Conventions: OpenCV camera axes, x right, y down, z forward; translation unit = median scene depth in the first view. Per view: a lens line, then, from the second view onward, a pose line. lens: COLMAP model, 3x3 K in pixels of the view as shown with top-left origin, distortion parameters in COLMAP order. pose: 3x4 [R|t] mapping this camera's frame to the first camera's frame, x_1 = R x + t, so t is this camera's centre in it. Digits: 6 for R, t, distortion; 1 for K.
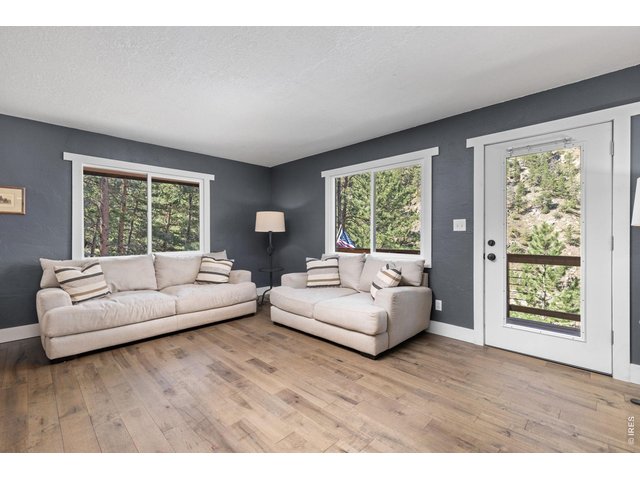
lens RADIAL K [[287.4, 0, 324.3], [0, 287.4, 234.7], [0, 0, 1]] dist [0.004878, -0.001378]
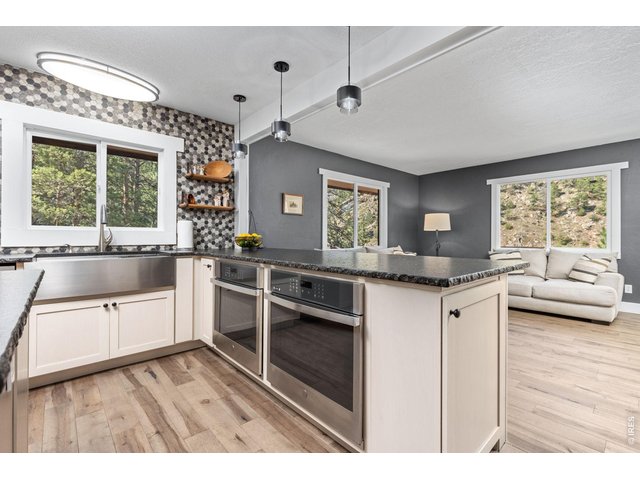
lens RADIAL K [[289.9, 0, 327.9], [0, 289.9, 233.9], [0, 0, 1]] dist [-0.001073, -0.000304]
pose [[0.998309, 0.004108, -0.057979, -0.567781], [-0.004741, 0.999931, -0.010785, 0.018532], [0.057931, 0.011041, 0.998260, -0.220963]]
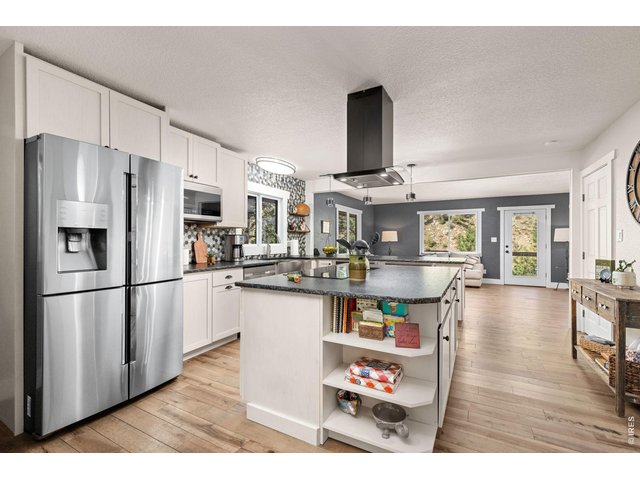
lens RADIAL K [[287.4, 0, 324.3], [0, 287.4, 234.7], [0, 0, 1]] dist [0.004878, -0.001378]
pose [[0.962514, 0.008763, 0.271092, -1.111198], [-0.002589, 0.999729, -0.023123, -0.009349], [-0.271221, 0.021555, 0.962276, -0.705171]]
